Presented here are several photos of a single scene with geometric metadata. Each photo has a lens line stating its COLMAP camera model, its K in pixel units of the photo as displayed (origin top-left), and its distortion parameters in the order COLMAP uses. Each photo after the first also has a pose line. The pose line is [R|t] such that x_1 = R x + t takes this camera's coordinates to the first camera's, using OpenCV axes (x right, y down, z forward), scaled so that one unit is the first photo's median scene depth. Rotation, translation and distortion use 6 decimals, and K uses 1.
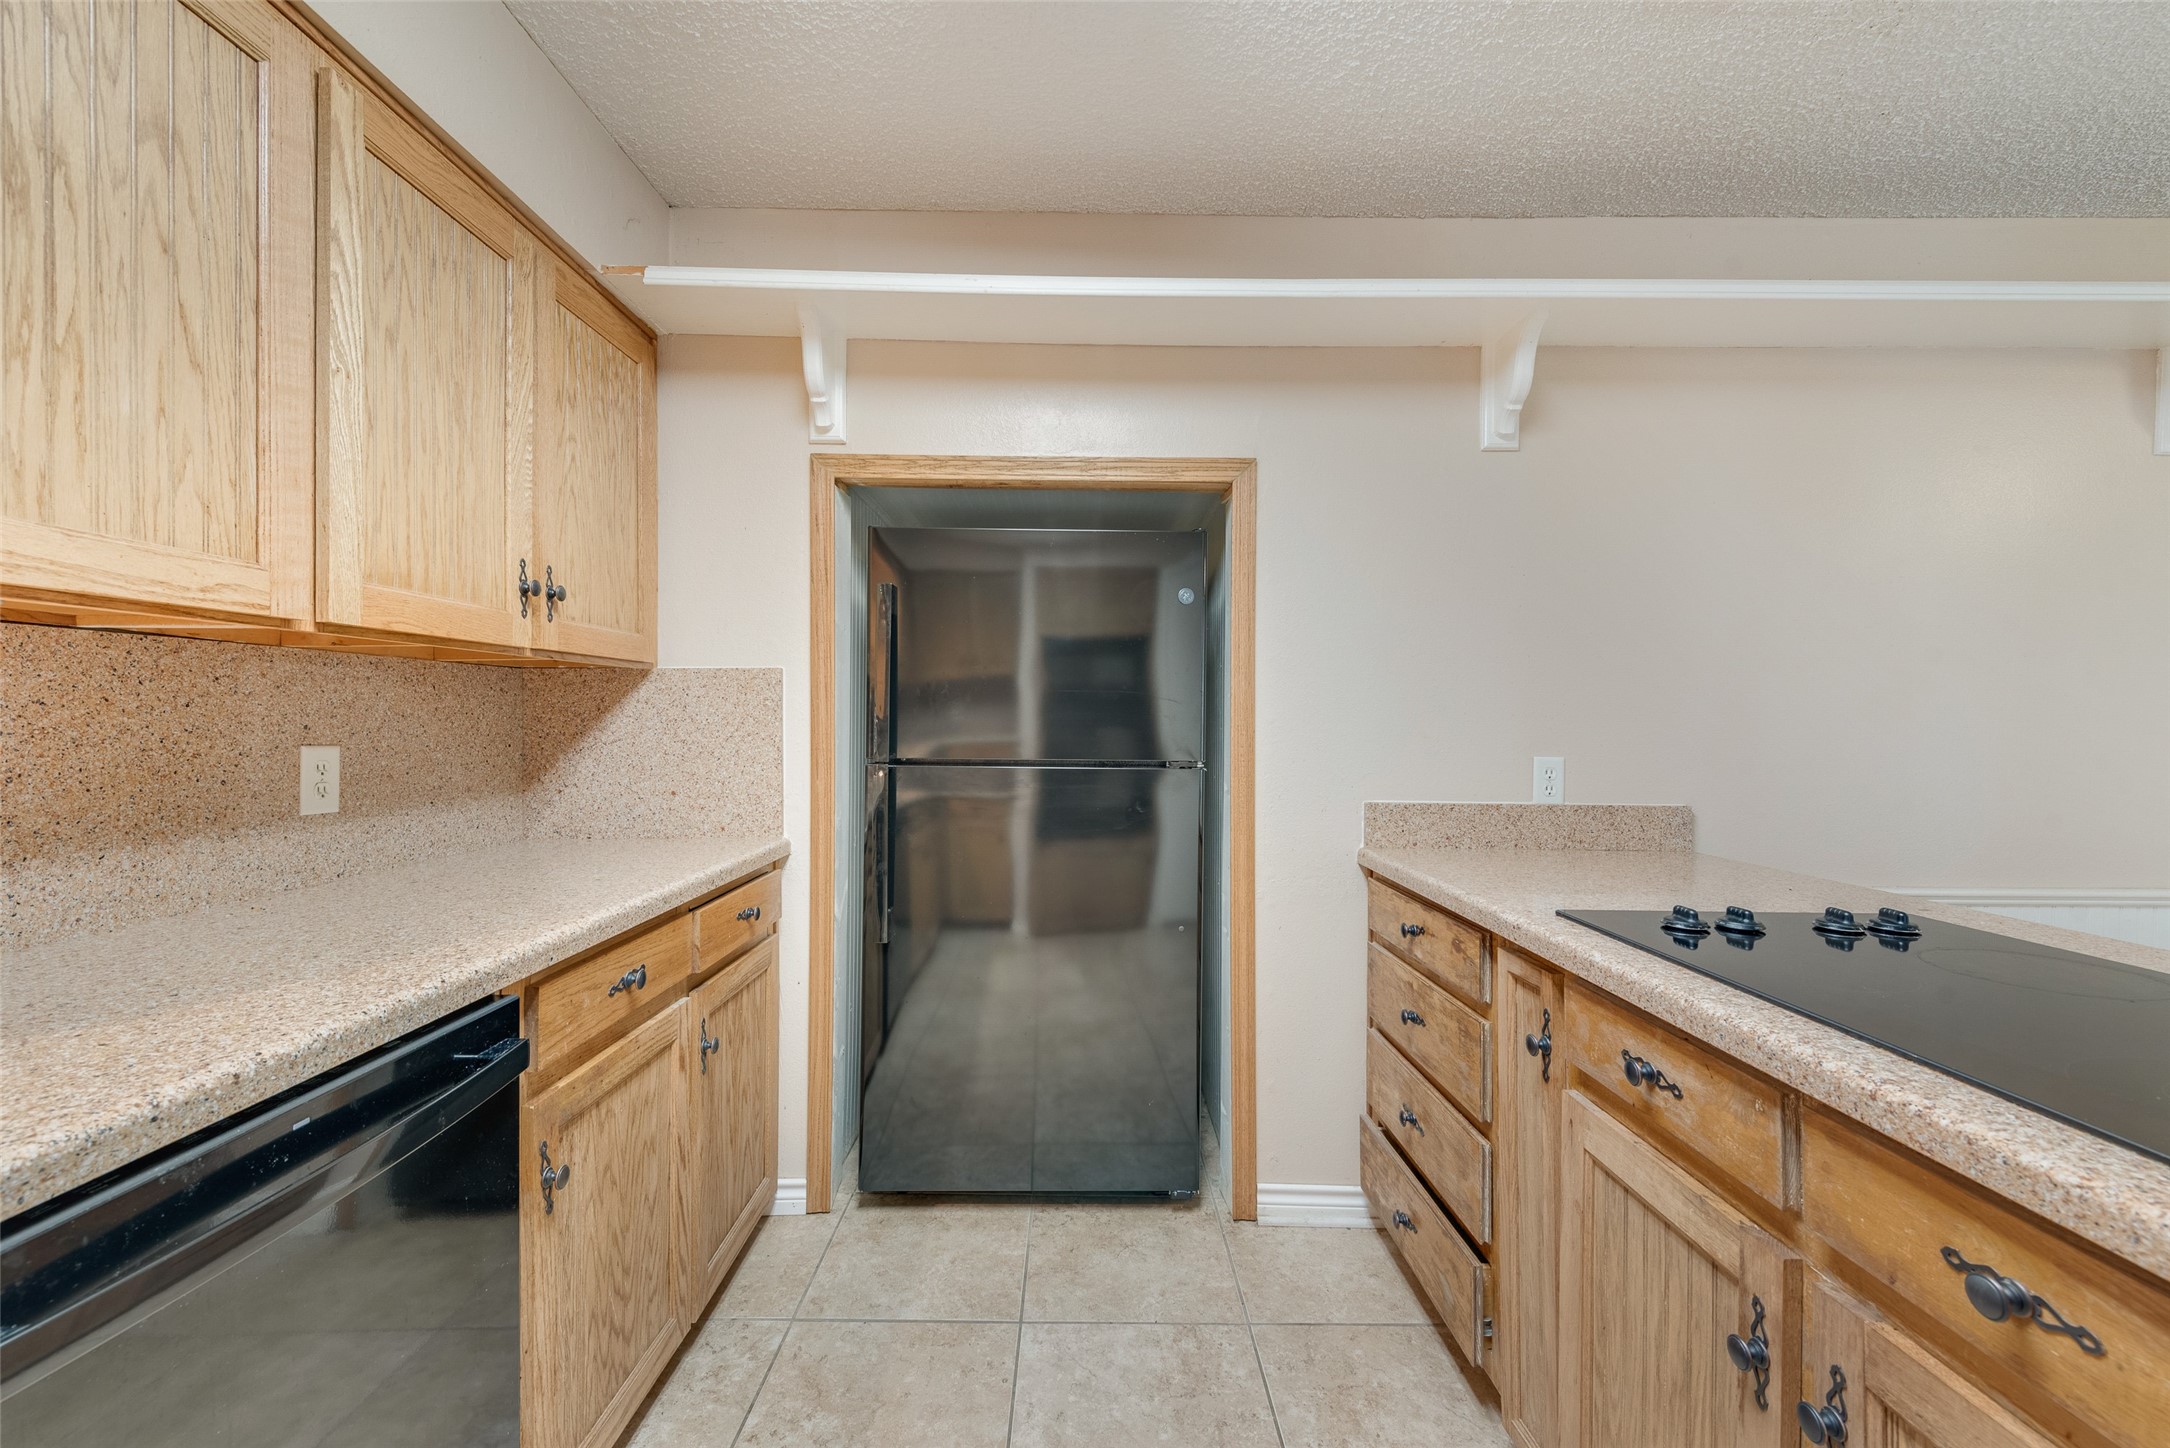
lens RADIAL K [[860.3, 0, 1084.0], [0, 860.3, 717.9], [0, 0, 1]] dist [0.017642, -0.006367]
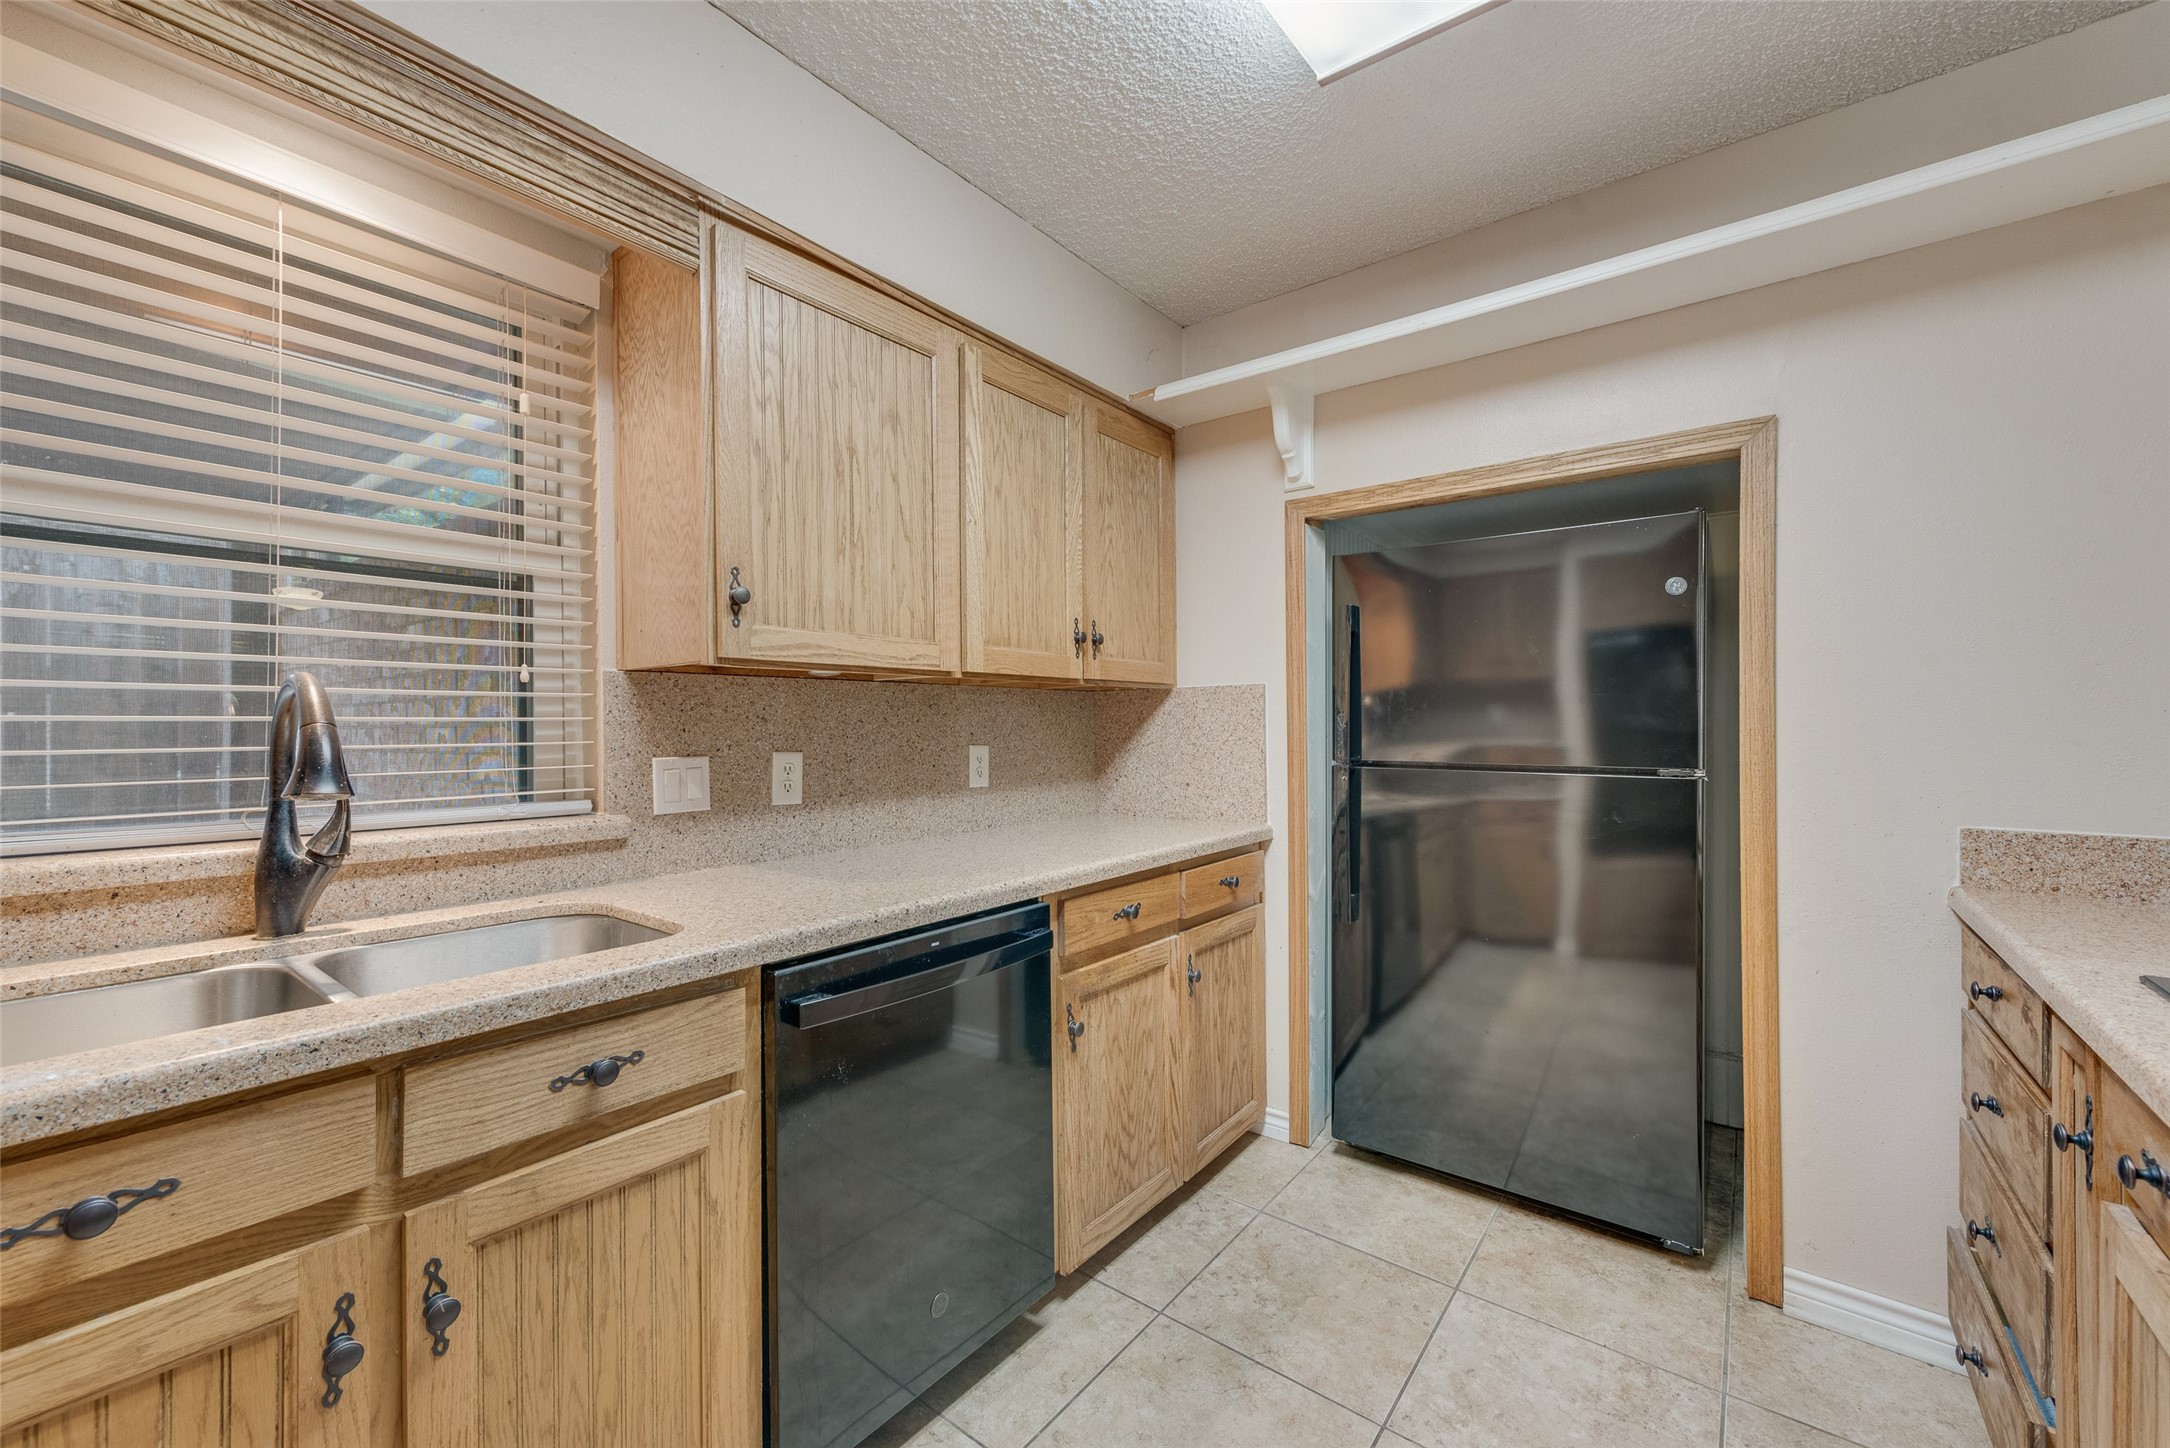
lens RADIAL K [[854.3, 0, 1080.5], [0, 854.3, 730.5], [0, 0, 1]] dist [0.016310, -0.000426]
pose [[0.784118, -0.005531, -0.620587, 0.250473], [0.010108, 0.999941, 0.003860, 0.000463], [0.620529, -0.009300, 0.784128, -0.126842]]
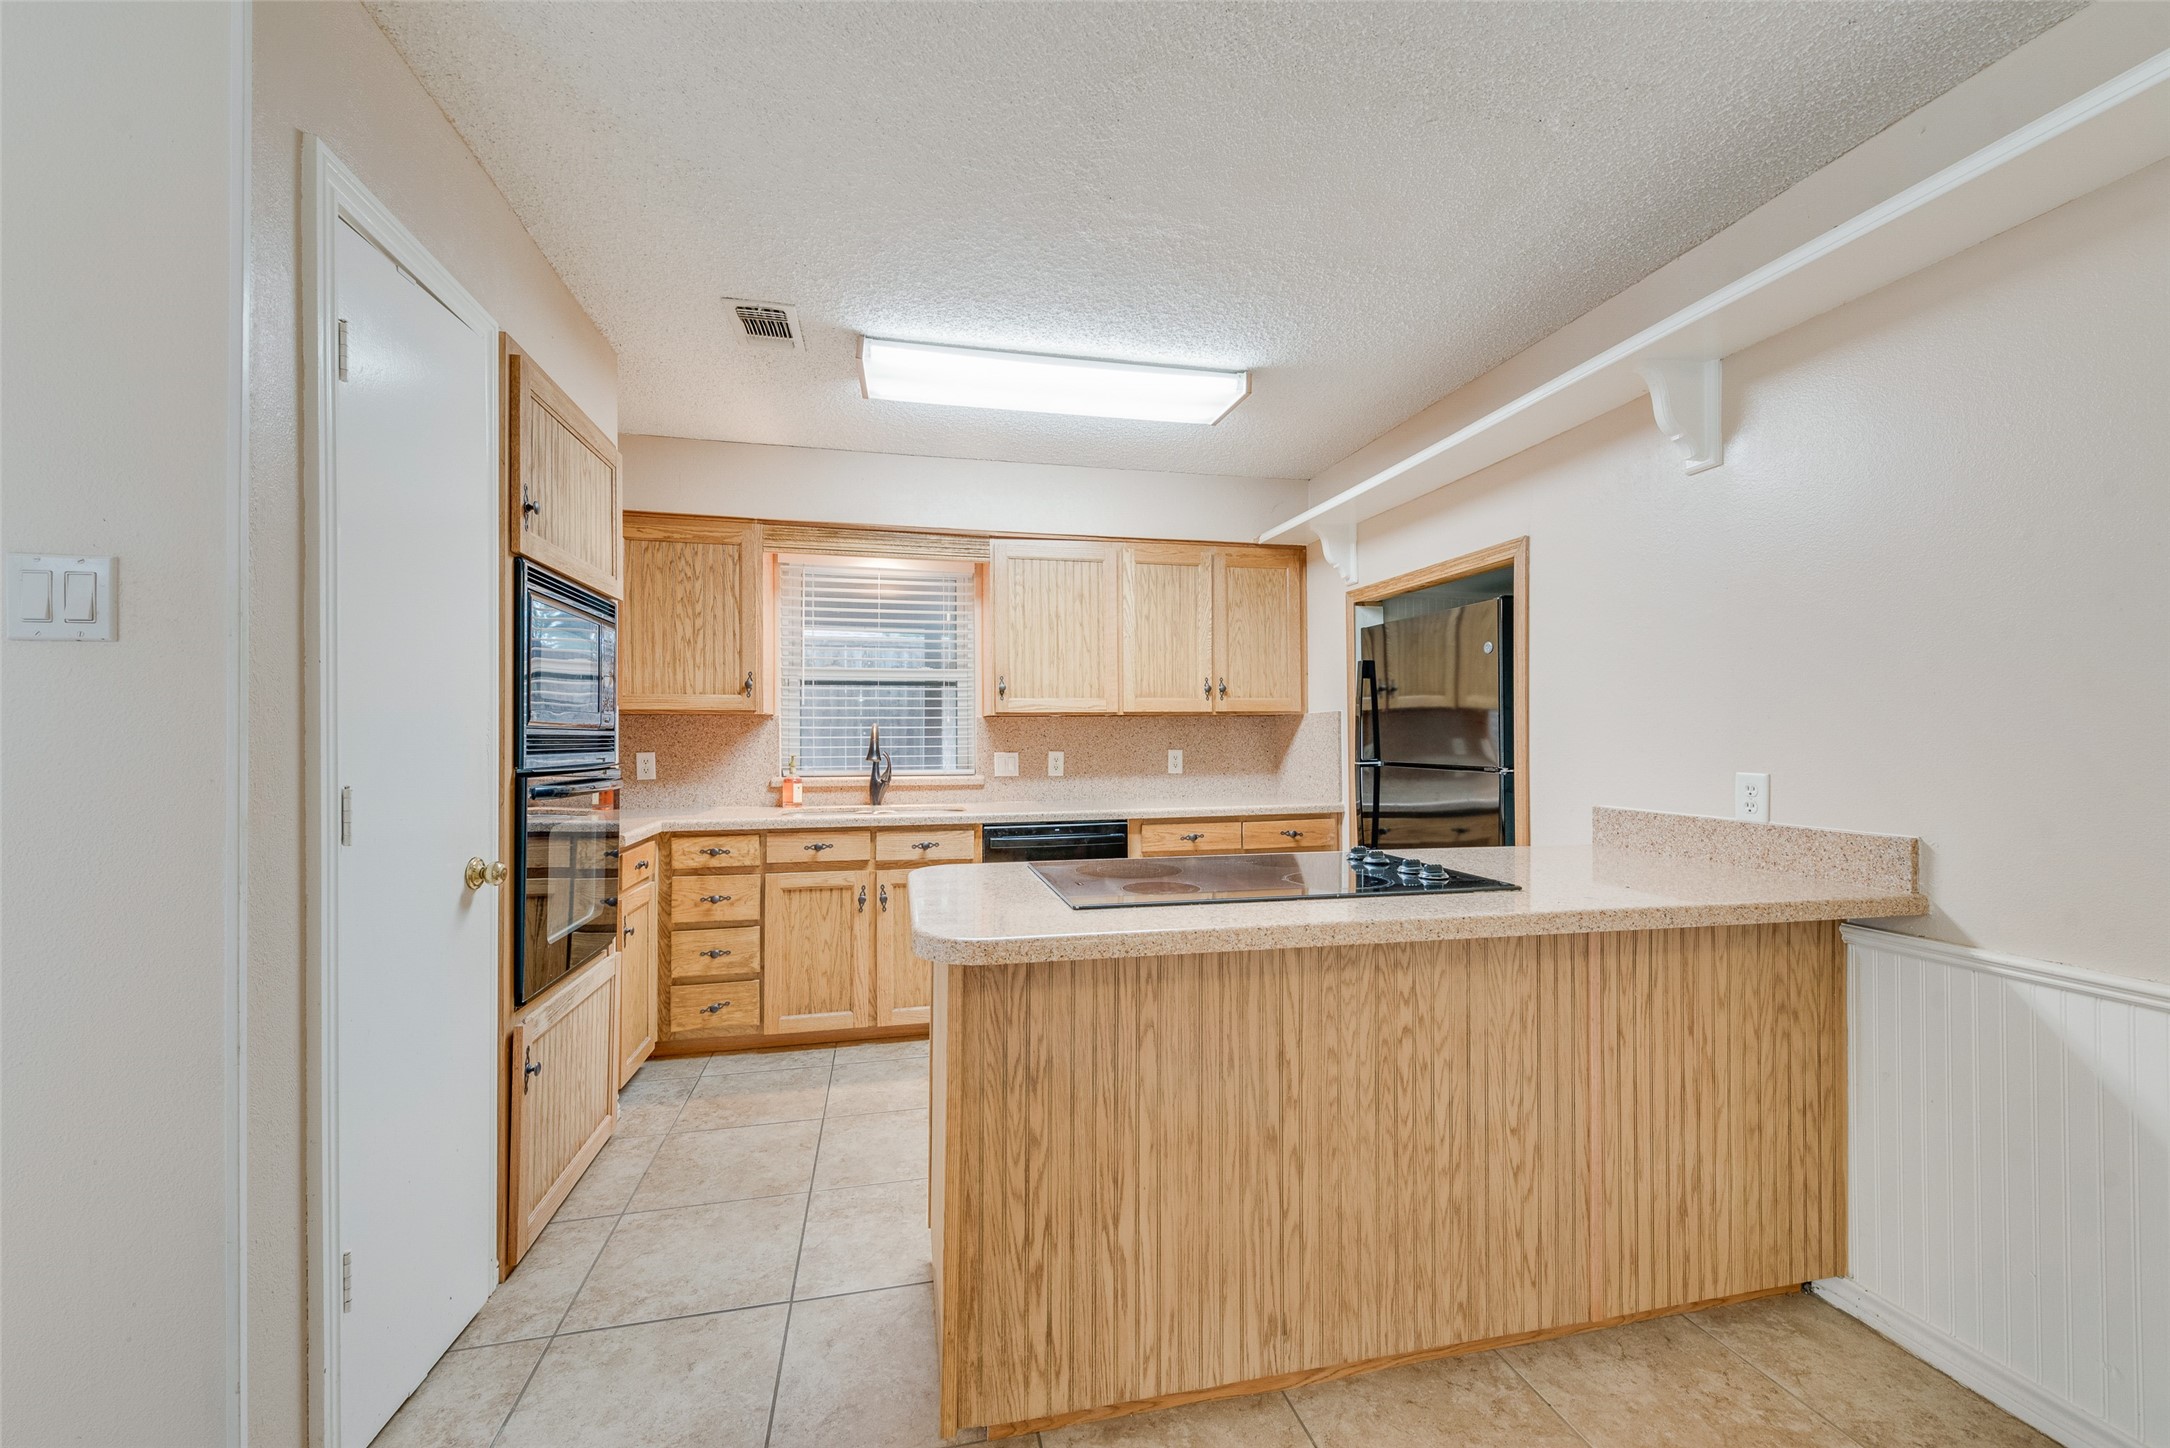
lens RADIAL K [[851.3, 0, 1083.5], [0, 851.3, 736.6], [0, 0, 1]] dist [0.018735, -0.006774]
pose [[0.220650, -0.008761, -0.975314, 1.736417], [0.009420, 0.999932, -0.006851, 0.005915], [0.975308, -0.007676, 0.220717, 0.082269]]
